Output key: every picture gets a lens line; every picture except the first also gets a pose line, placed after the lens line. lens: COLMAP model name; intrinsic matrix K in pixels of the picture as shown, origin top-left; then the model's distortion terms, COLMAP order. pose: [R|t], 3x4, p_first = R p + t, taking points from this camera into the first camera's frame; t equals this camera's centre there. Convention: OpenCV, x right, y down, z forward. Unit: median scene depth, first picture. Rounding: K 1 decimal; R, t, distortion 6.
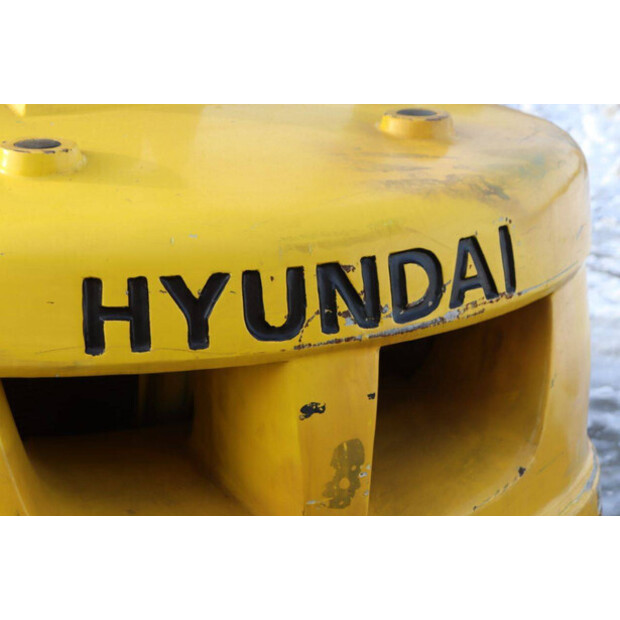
lens RADIAL K [[1450.0, 0, 310.0], [0, 1450.0, 310.0], [0, 0, 1]] dist [0.301706, -0.101488]
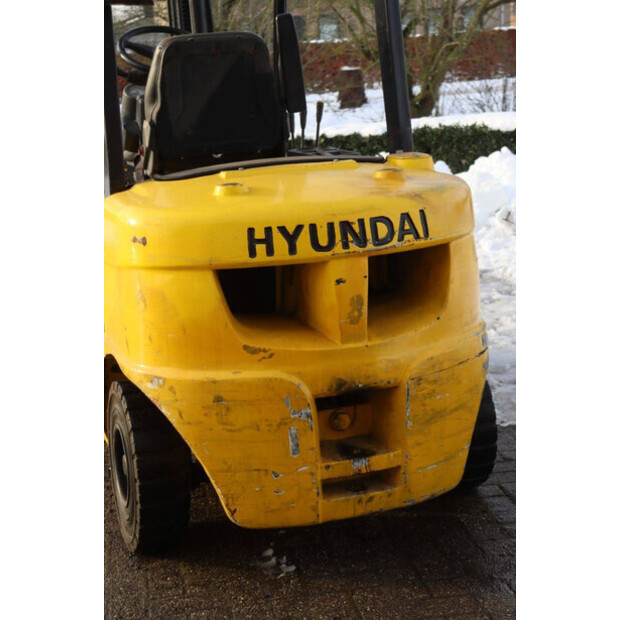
lens RADIAL K [[1136.3, 0, 310.0], [0, 1136.3, 310.0], [0, 0, 1]] dist [0.249244, 0.043680]
pose [[0.992017, -0.038861, -0.119964, 0.180490], [0.024764, 0.992841, -0.116844, 0.341367], [0.123646, 0.112941, 0.985878, -0.907498]]
